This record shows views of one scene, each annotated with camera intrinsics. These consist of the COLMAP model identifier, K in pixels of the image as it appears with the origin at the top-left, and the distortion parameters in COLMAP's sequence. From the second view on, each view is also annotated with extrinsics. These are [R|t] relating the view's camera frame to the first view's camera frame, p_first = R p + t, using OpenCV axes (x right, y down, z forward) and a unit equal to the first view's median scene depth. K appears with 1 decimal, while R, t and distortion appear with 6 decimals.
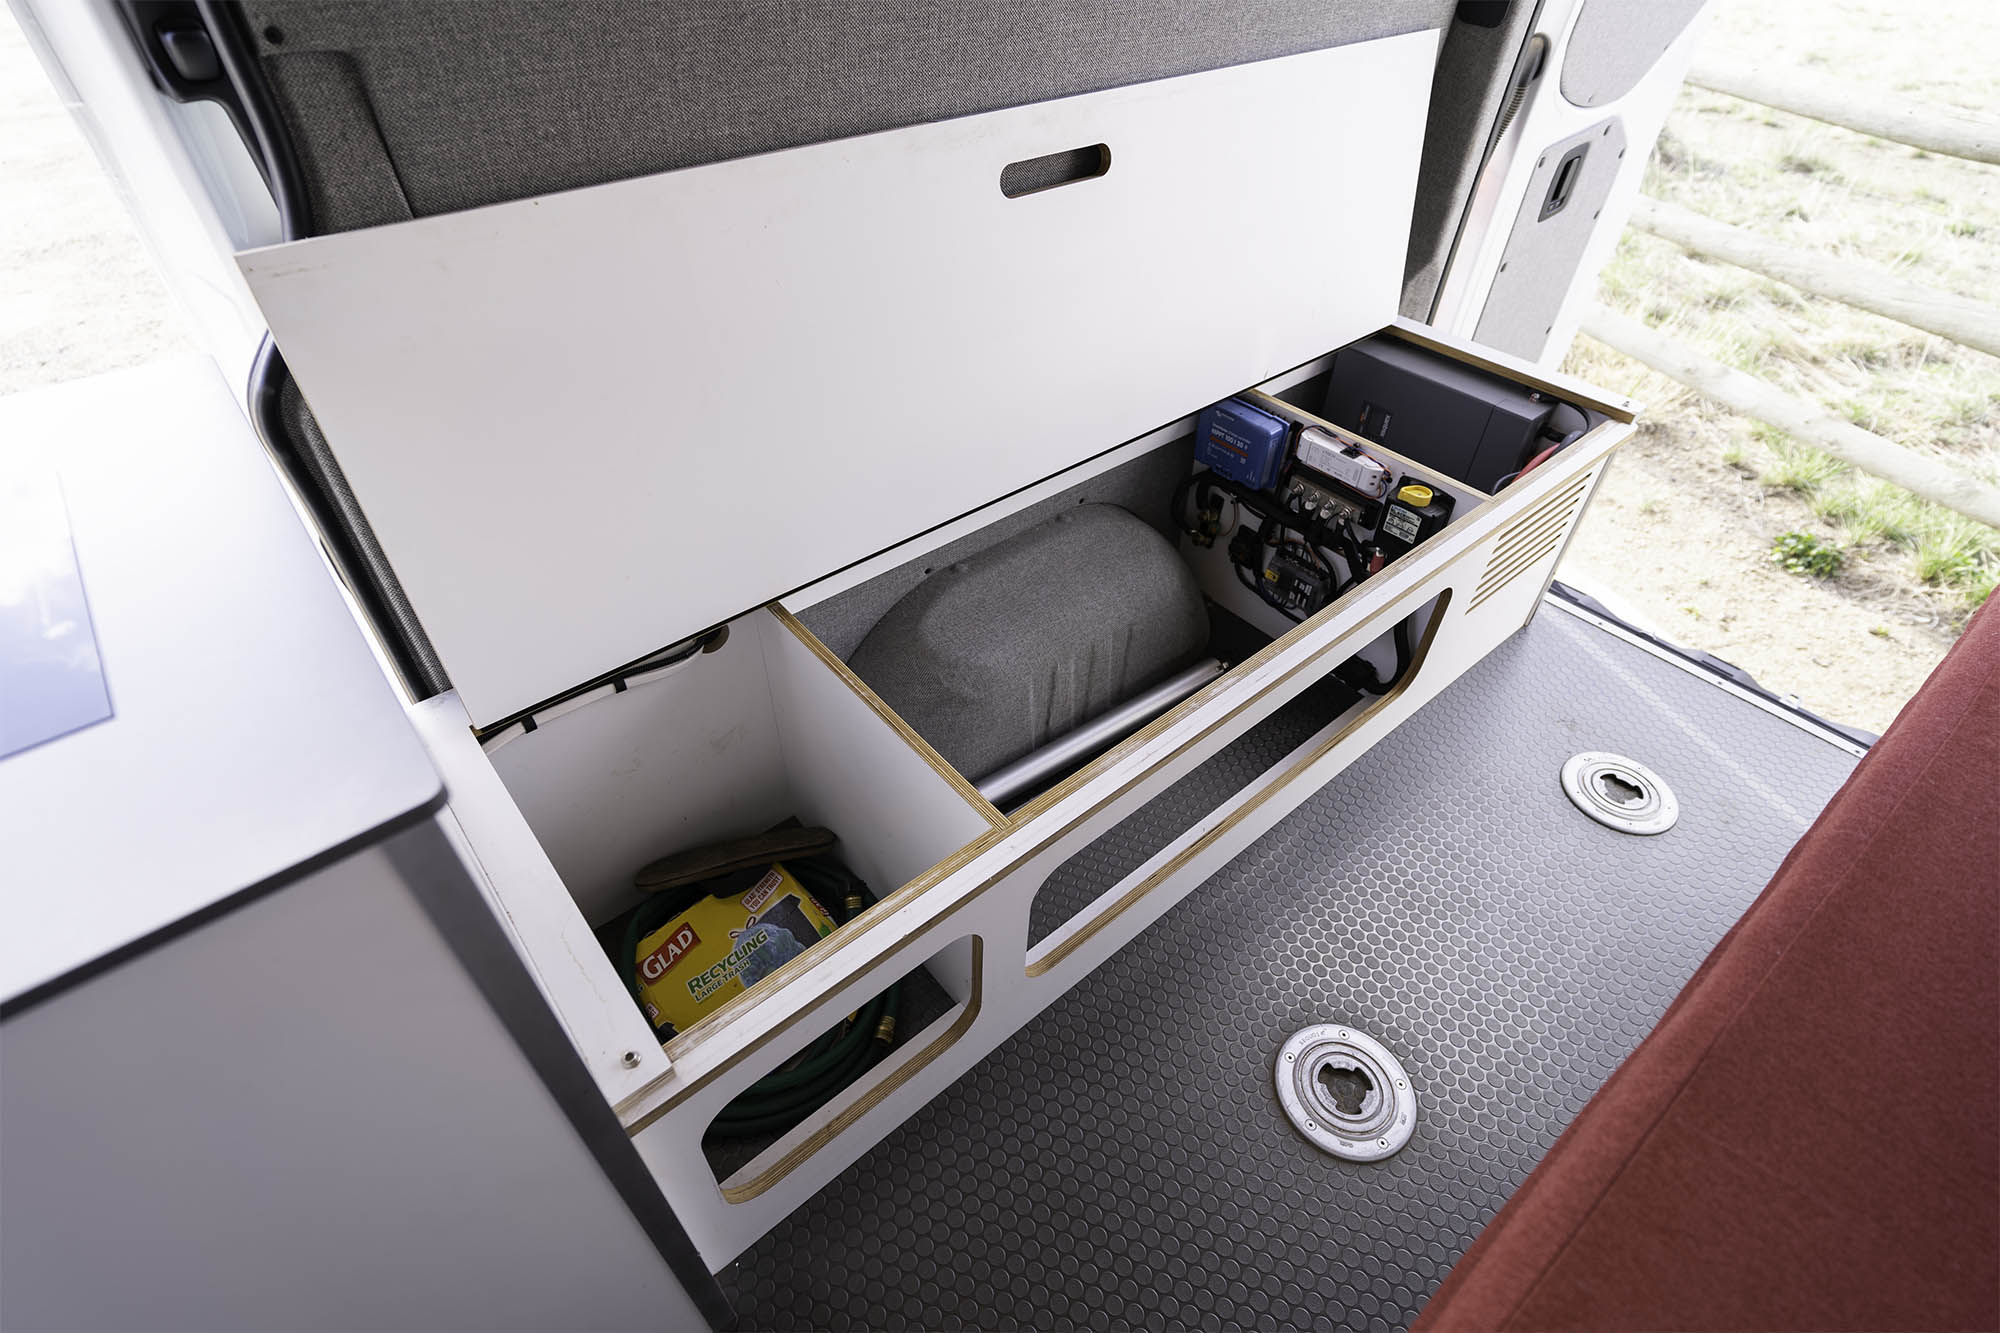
lens RADIAL K [[954.8, 0, 993.3], [0, 954.8, 673.6], [0, 0, 1]] dist [-0.001754, -0.000277]
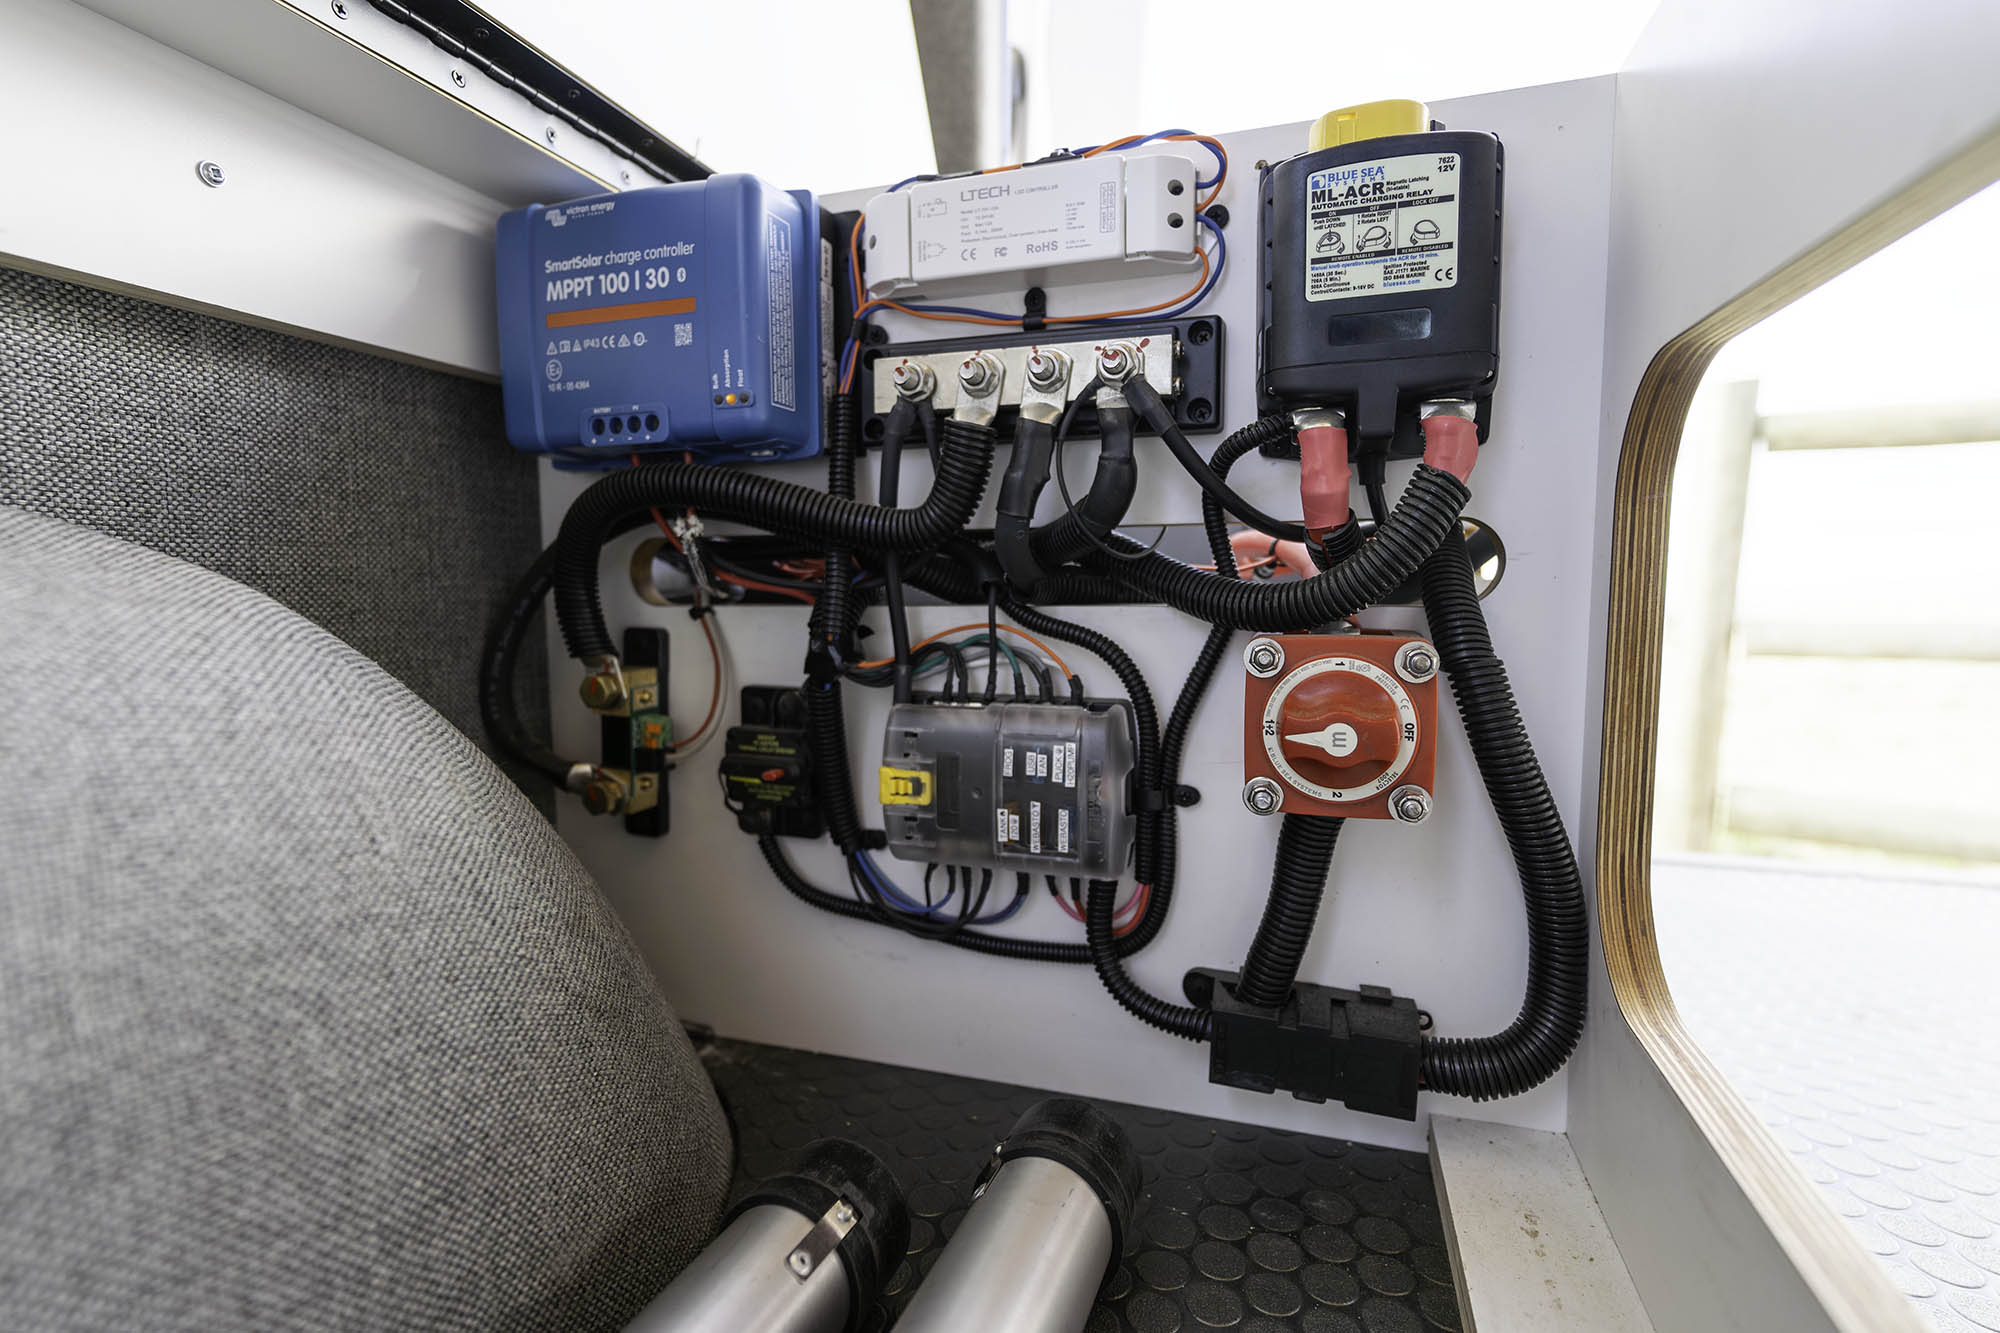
lens RADIAL K [[954.8, 0, 992.8], [0, 954.8, 672.0], [0, 0, 1]] dist [-0.001754, -0.000277]
pose [[0.854949, -0.070057, 0.513959, 0.215037], [0.368849, 0.778771, -0.507412, 0.015173], [-0.364709, 0.623384, 0.691650, 0.941972]]
